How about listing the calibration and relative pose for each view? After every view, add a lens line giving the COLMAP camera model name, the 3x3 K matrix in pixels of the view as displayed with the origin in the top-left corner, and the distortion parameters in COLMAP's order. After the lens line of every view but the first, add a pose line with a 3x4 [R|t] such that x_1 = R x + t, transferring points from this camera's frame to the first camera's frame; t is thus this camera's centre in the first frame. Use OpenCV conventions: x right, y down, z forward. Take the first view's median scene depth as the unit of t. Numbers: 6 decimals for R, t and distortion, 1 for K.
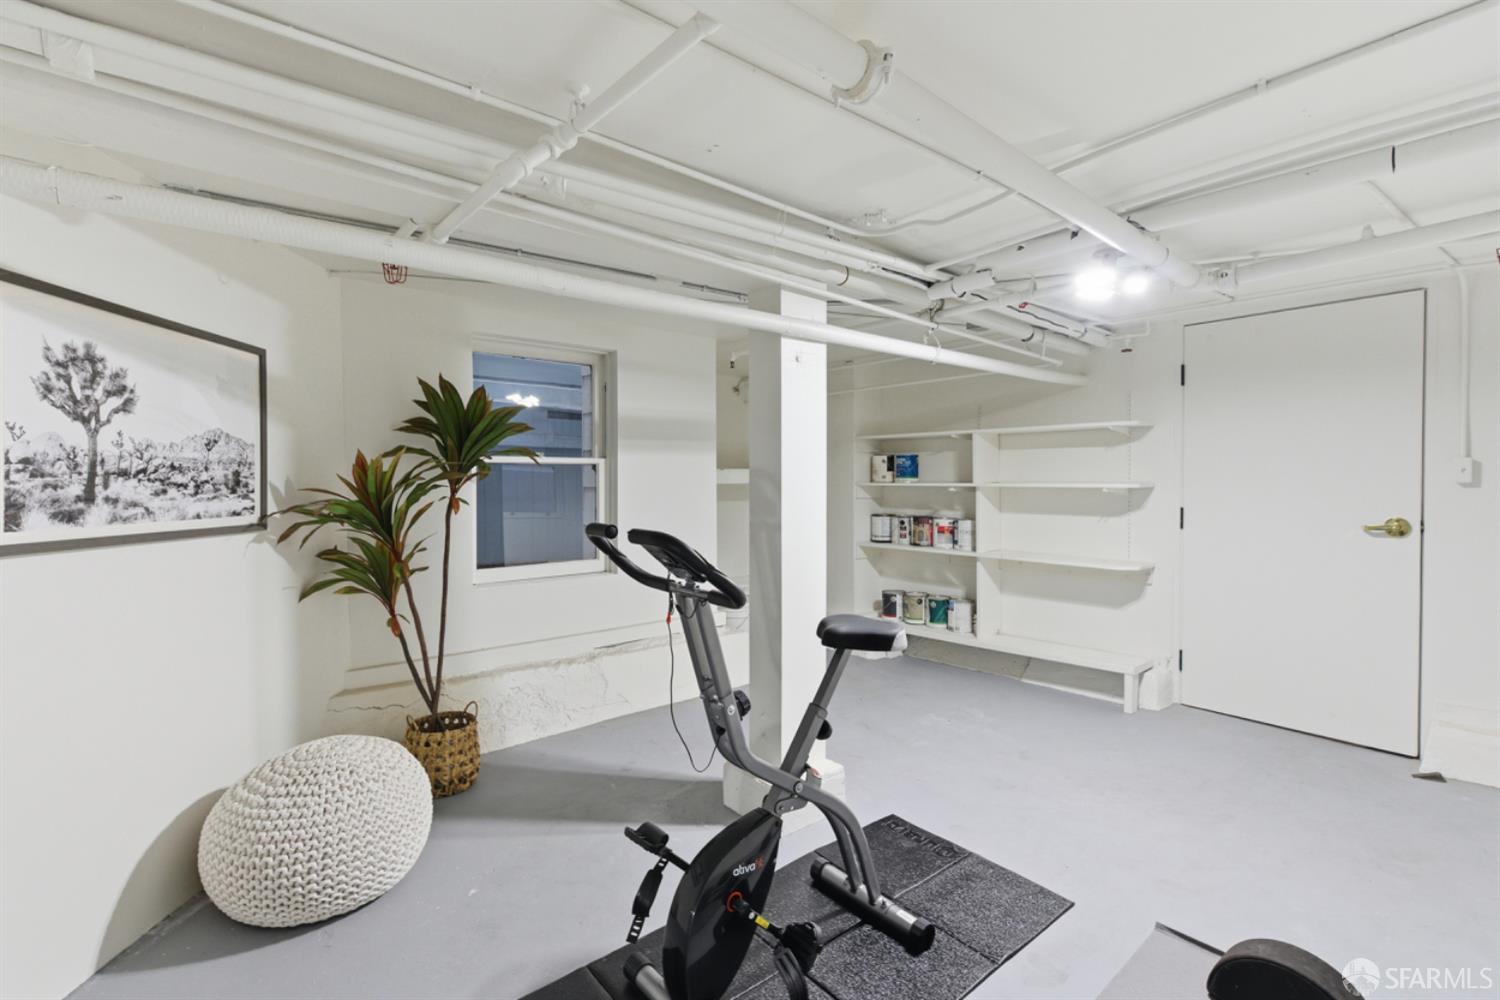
lens RADIAL K [[690.1, 0, 749.0], [0, 690.1, 498.4], [0, 0, 1]] dist [0.003703, -0.002660]
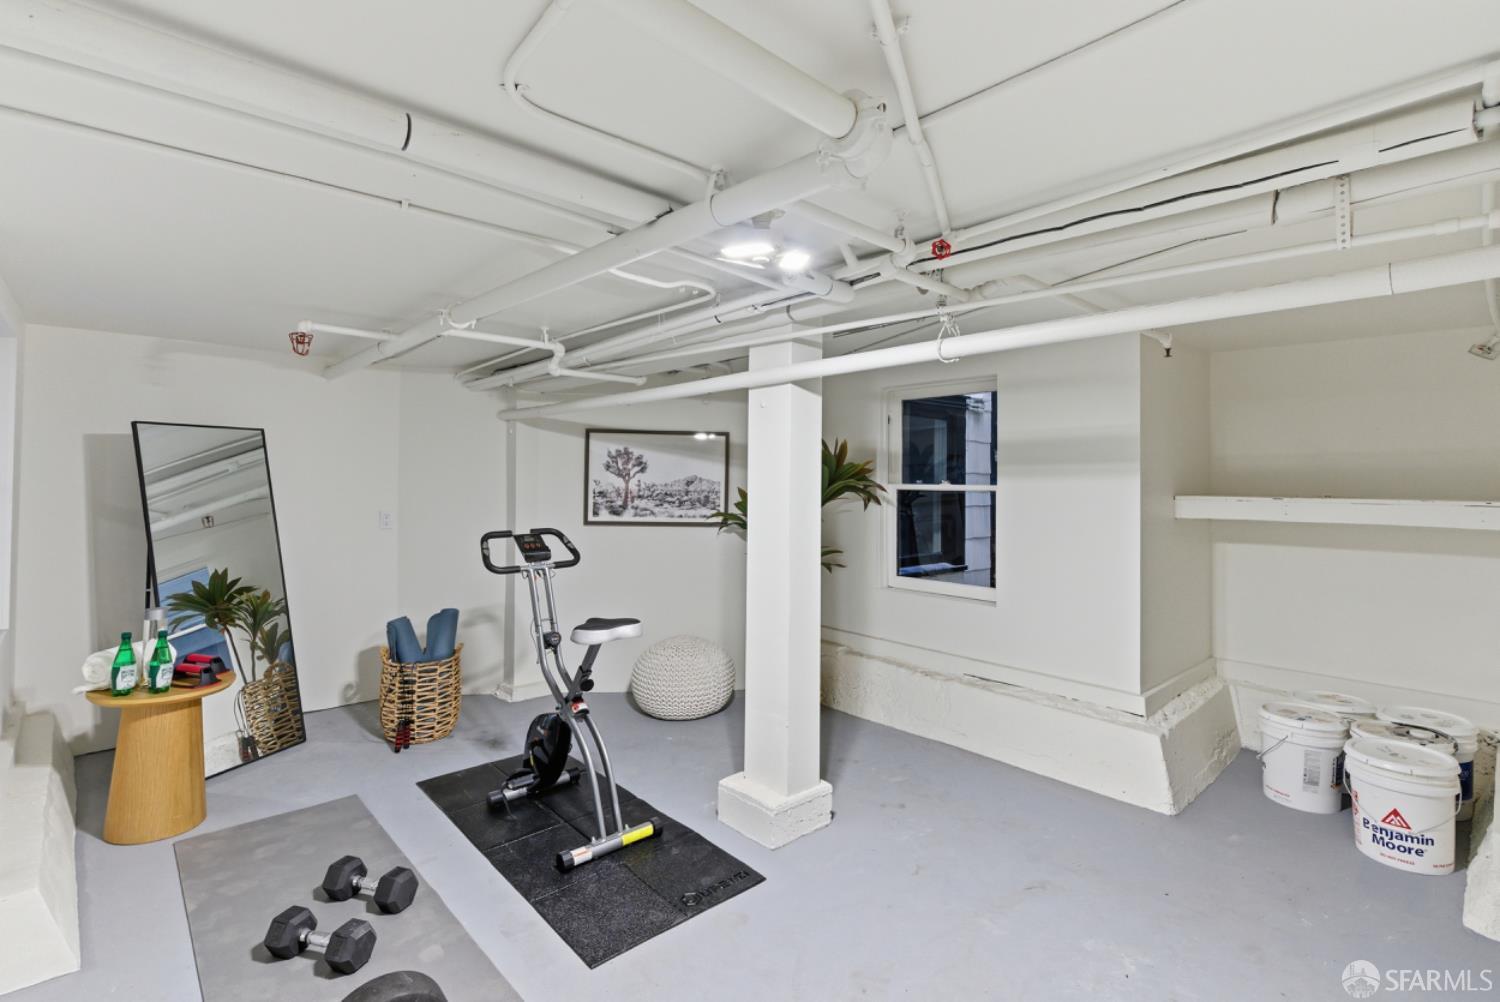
lens RADIAL K [[690.1, 0, 731.2], [0, 690.1, 470.5], [0, 0, 1]] dist [0.003703, -0.002660]
pose [[0.026618, -0.011791, -0.999576, 1.580431], [-0.036295, 0.999260, -0.012754, -0.110724], [0.998987, 0.036619, 0.026171, 1.252359]]
